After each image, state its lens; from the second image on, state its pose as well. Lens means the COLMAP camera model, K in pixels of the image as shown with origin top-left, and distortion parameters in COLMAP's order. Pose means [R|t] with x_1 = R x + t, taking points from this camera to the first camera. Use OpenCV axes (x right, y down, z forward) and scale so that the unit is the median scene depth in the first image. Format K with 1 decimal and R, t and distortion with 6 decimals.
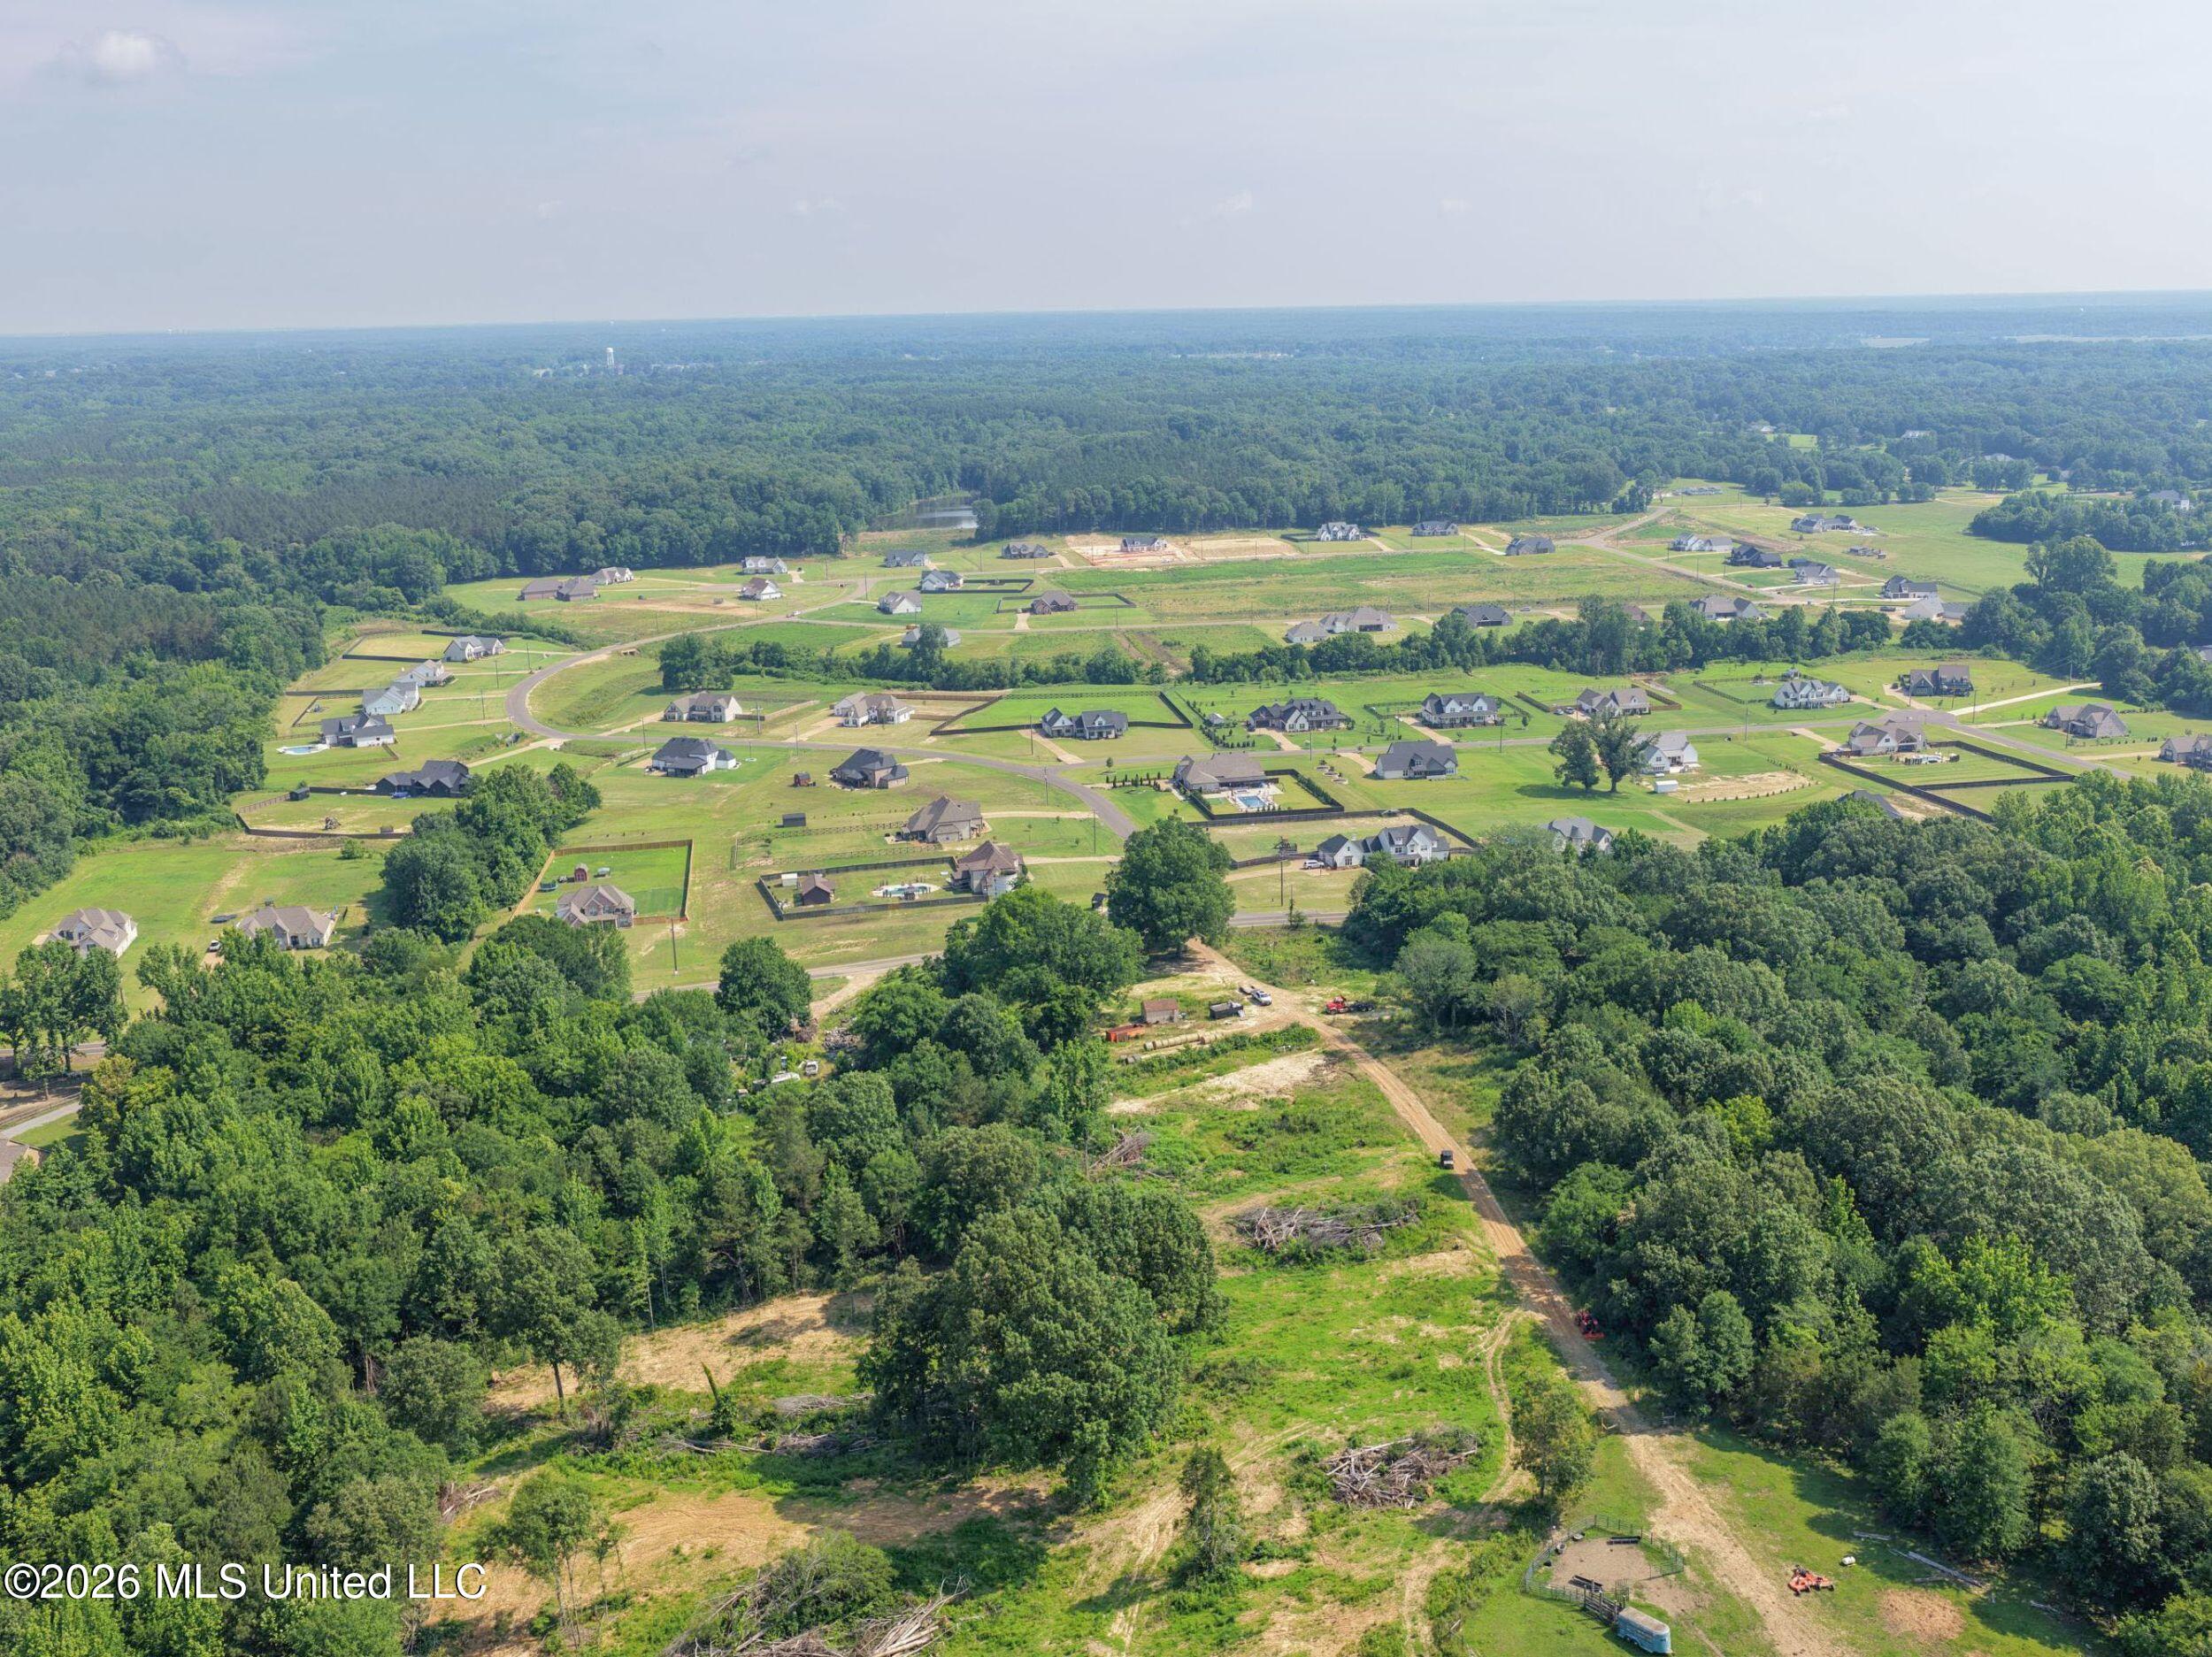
lens RADIAL K [[2059.5, 0, 1194.1], [0, 2059.5, 823.3], [0, 0, 1]] dist [-0.002575, 0.000000]
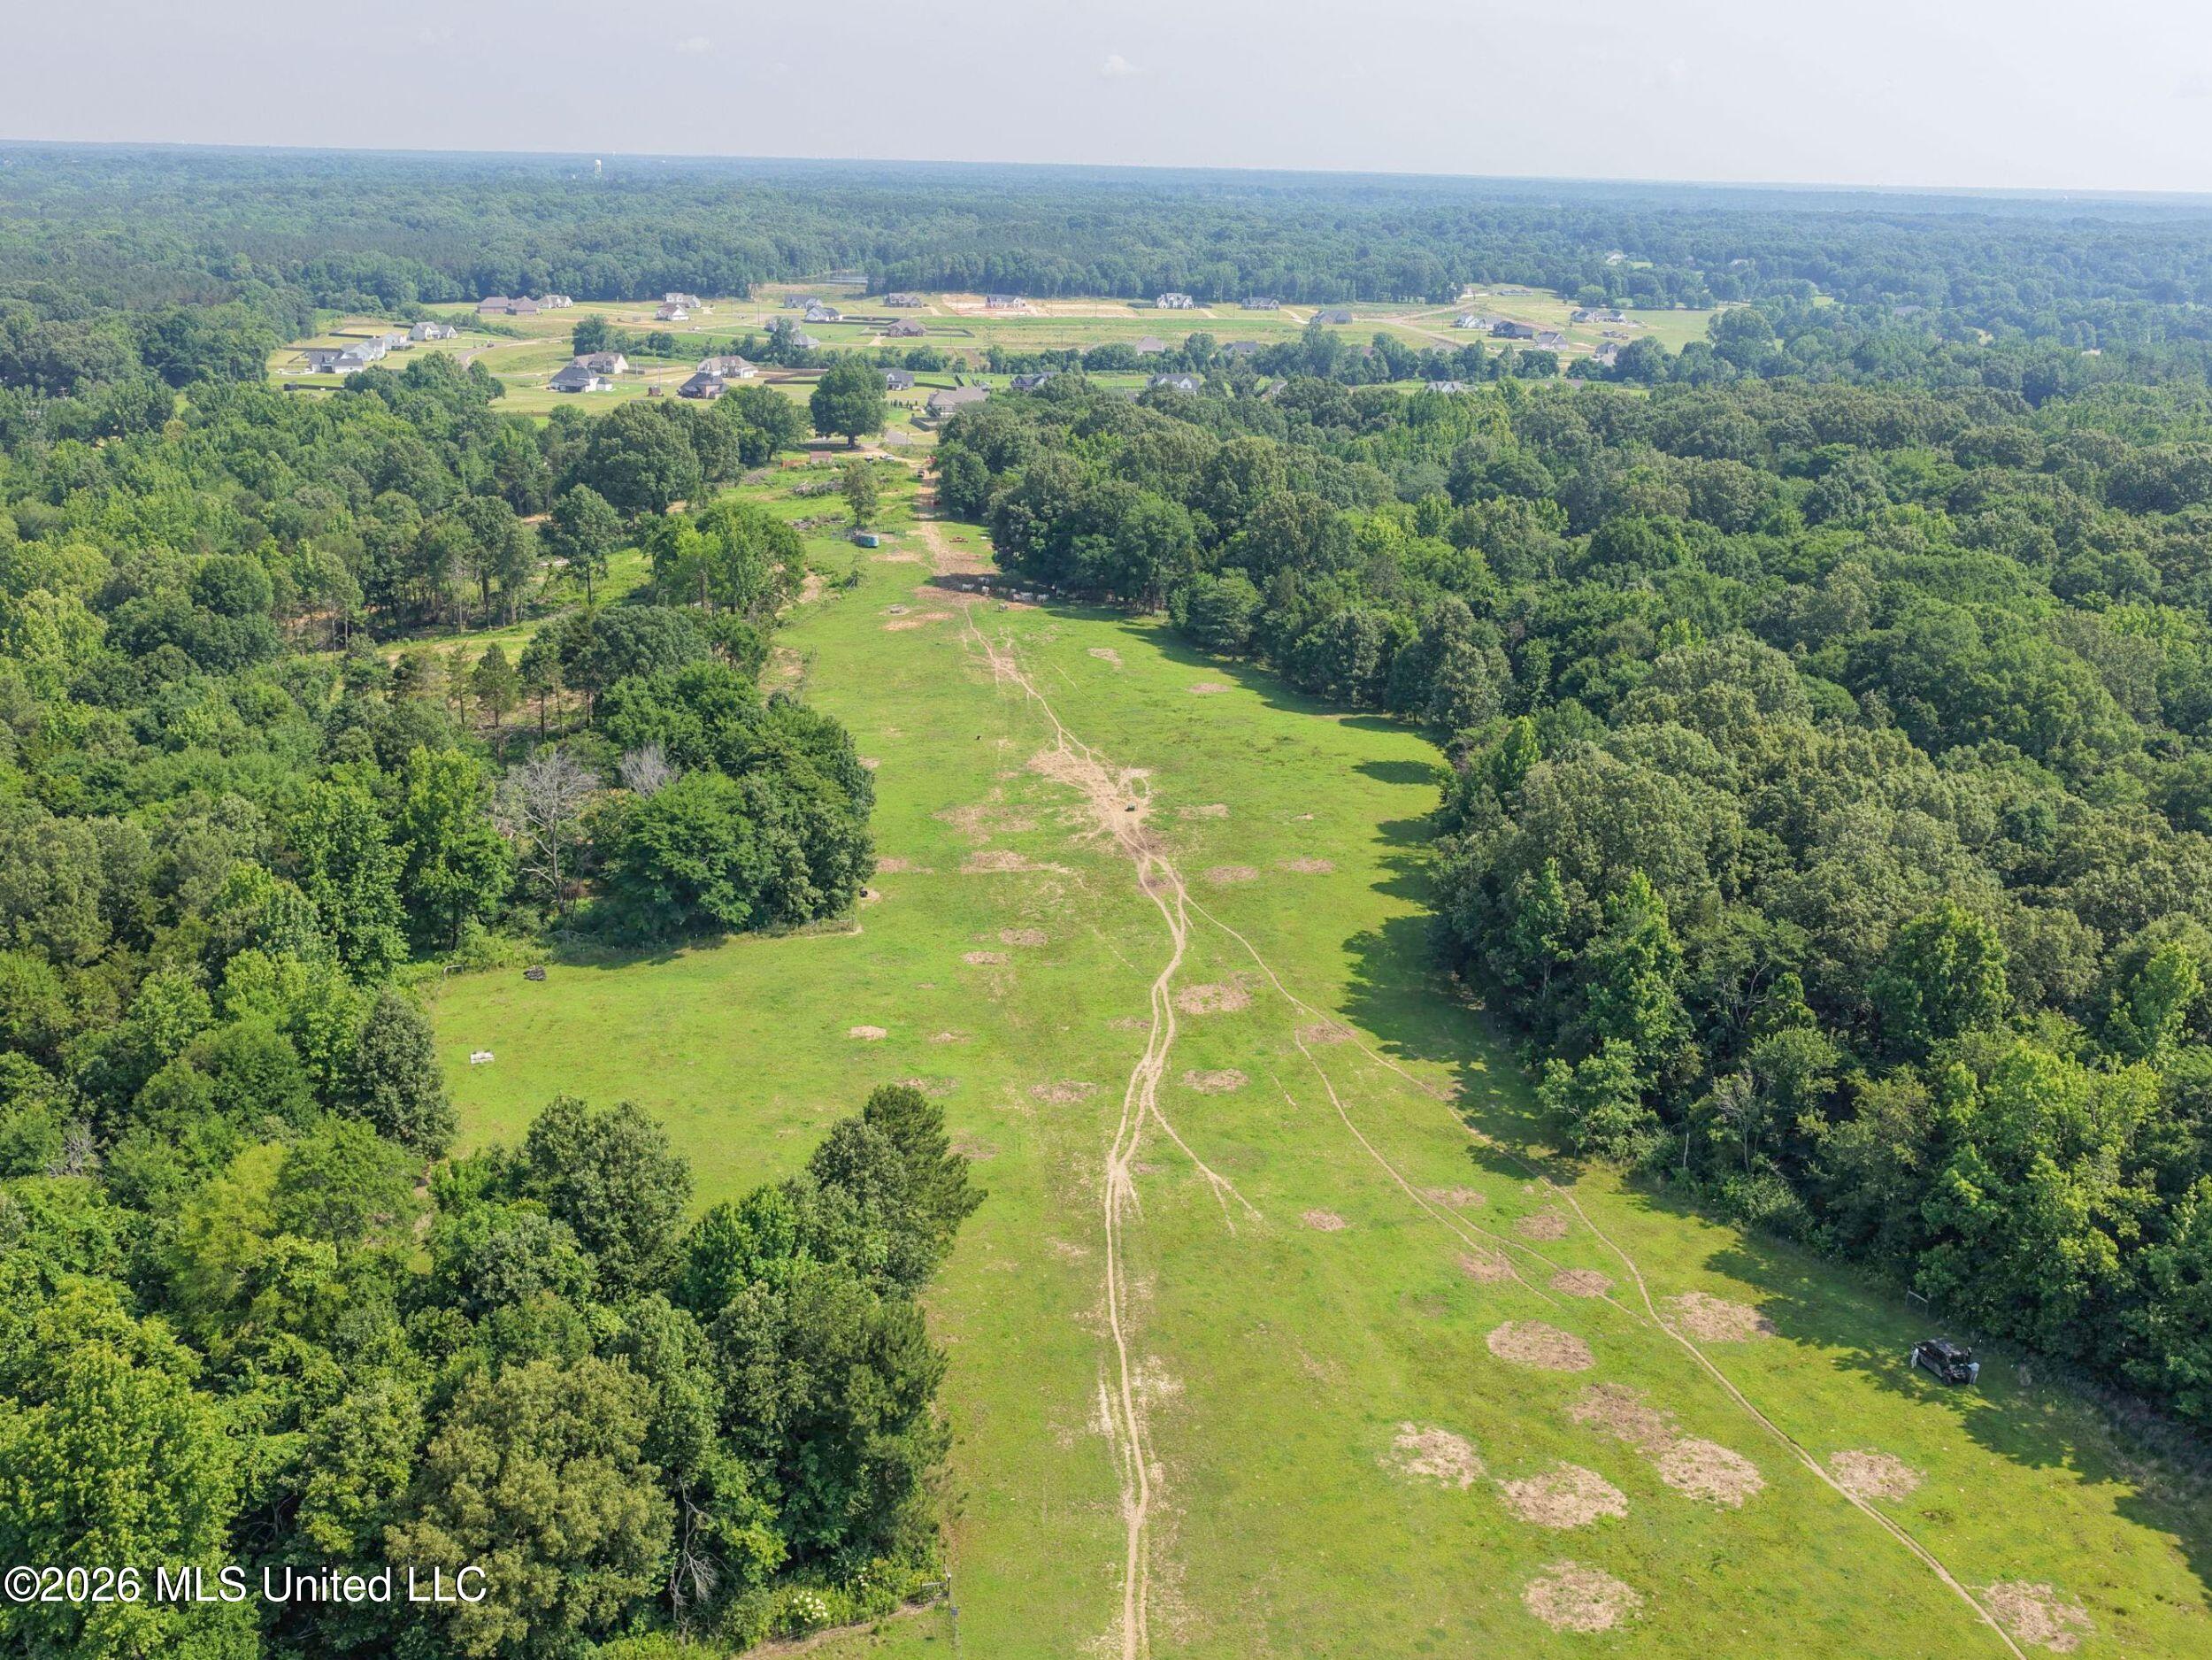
lens RADIAL K [[2059.7, 0, 1096.4], [0, 2059.7, 836.3], [0, 0, 1]] dist [-0.002575, 0.000000]
pose [[0.997734, 0.057032, -0.035687, 0.103532], [-0.054470, 0.996124, 0.069058, 0.100298], [0.039487, -0.066958, 0.996974, -0.227183]]
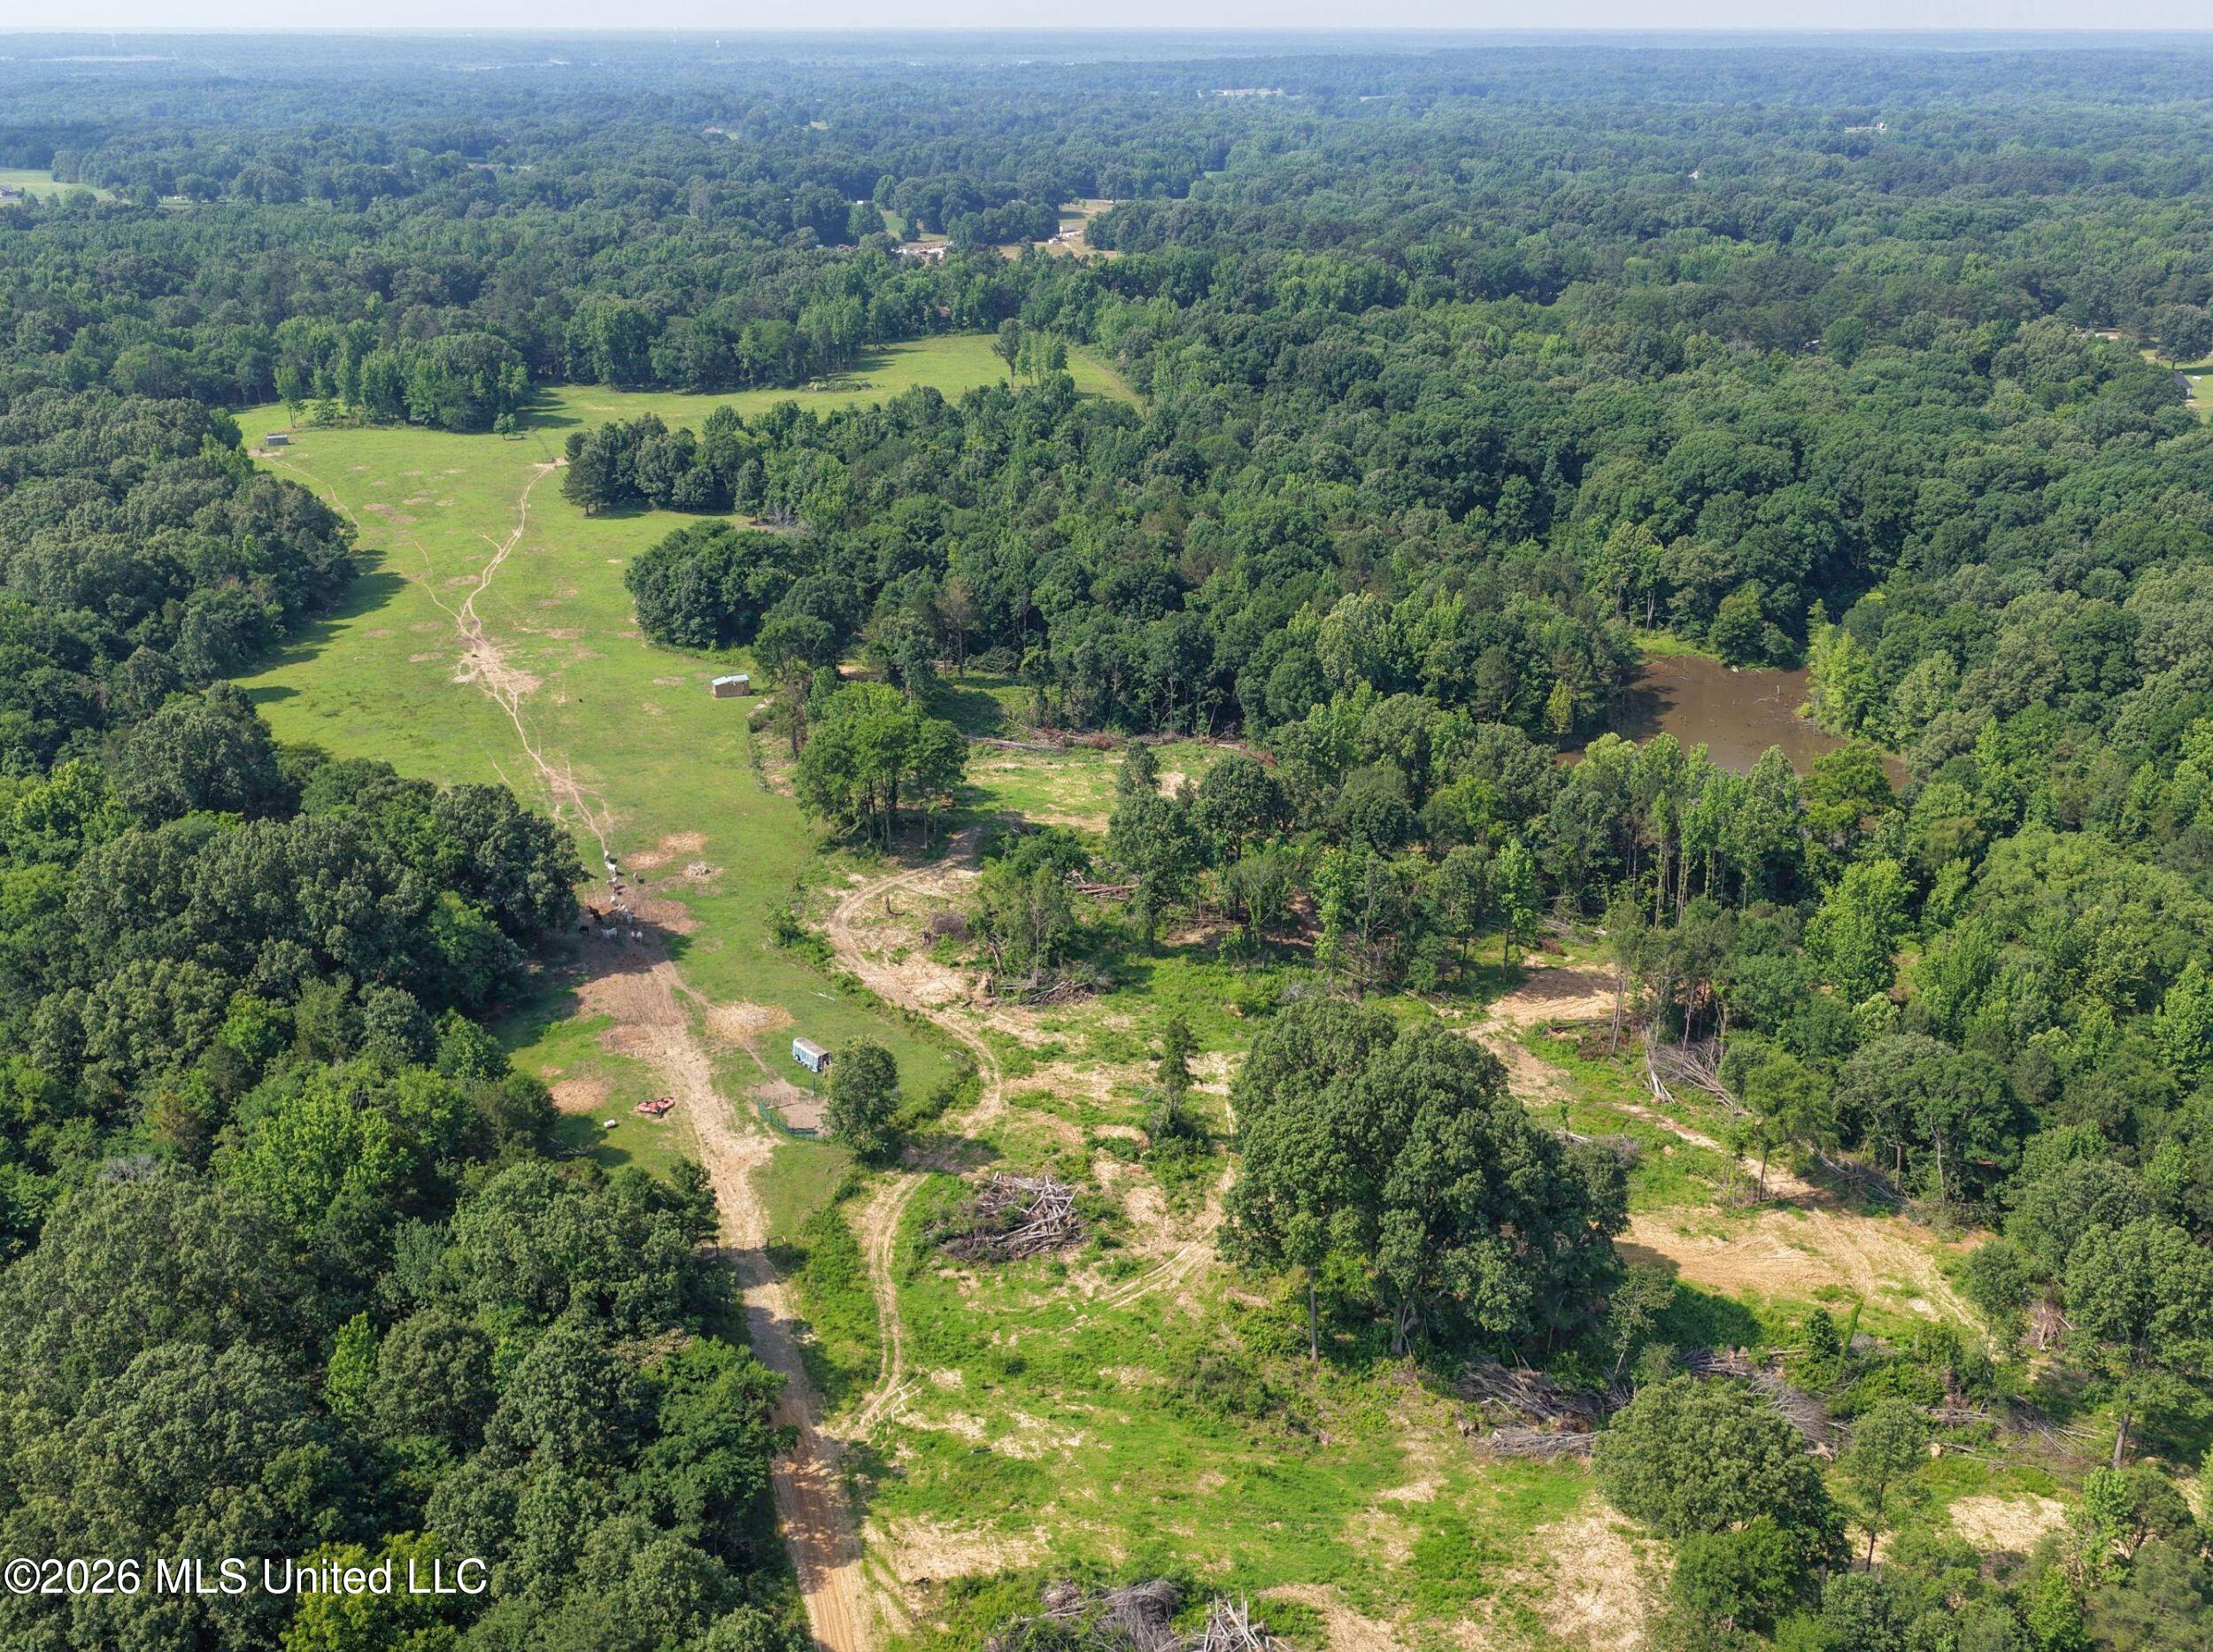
lens RADIAL K [[2060.7, 0, 1107.7], [0, 2060.7, 811.1], [0, 0, 1]] dist [-0.002575, 0.000000]
pose [[-0.987738, 0.077963, -0.135264, 0.036593], [-0.015642, 0.812613, 0.582594, -0.087372], [0.155338, 0.577566, -0.801429, 0.361649]]
